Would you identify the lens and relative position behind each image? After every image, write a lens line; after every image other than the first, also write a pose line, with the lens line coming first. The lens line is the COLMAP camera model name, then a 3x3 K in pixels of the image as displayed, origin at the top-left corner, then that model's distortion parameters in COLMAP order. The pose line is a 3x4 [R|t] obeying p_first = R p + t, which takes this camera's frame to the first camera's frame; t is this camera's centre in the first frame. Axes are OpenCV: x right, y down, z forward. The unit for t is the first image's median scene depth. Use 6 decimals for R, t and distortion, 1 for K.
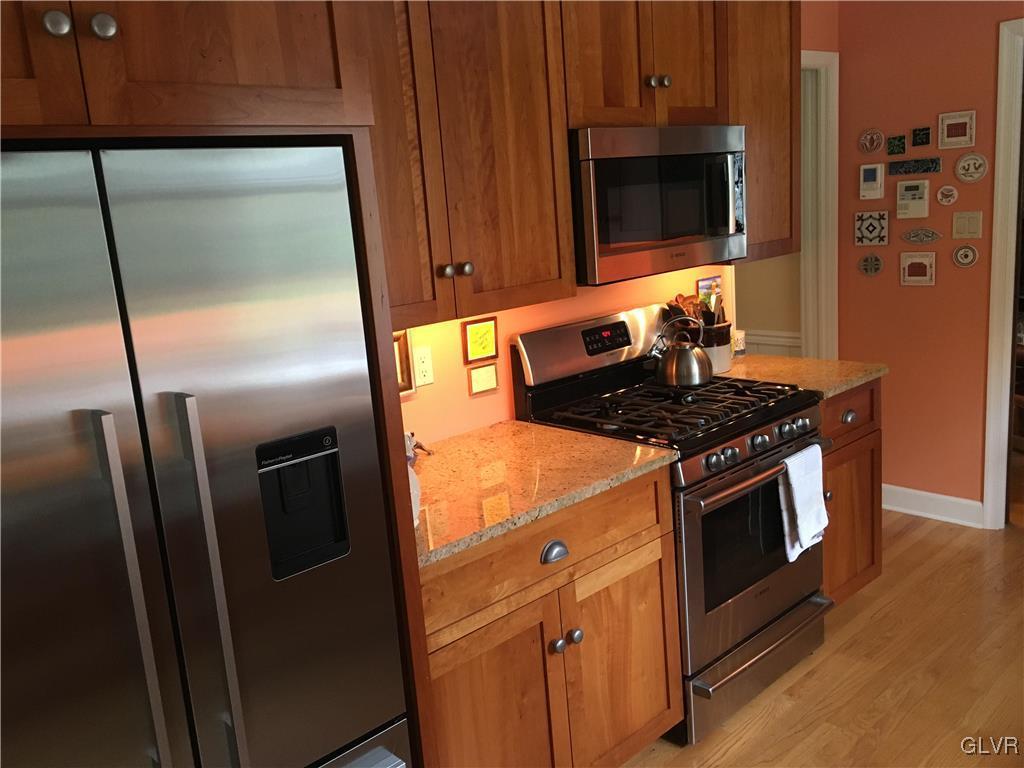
lens RADIAL K [[873.8, 0, 508.5], [0, 873.8, 383.8], [0, 0, 1]] dist [0.031284, -0.036698]
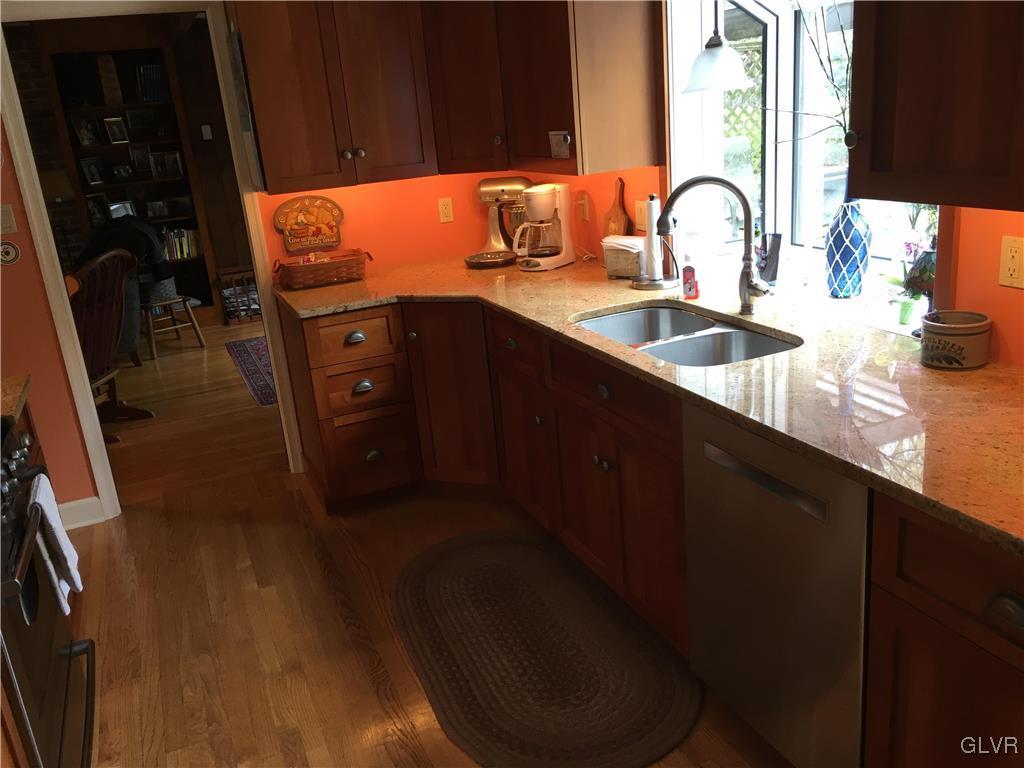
lens RADIAL K [[873.8, 0, 509.6], [0, 873.8, 381.3], [0, 0, 1]] dist [0.031284, -0.036698]
pose [[0.336933, -0.241102, 0.910135, -0.234772], [0.261481, 0.952592, 0.155548, -0.027922], [-0.904491, 0.185574, 0.384004, 0.240457]]
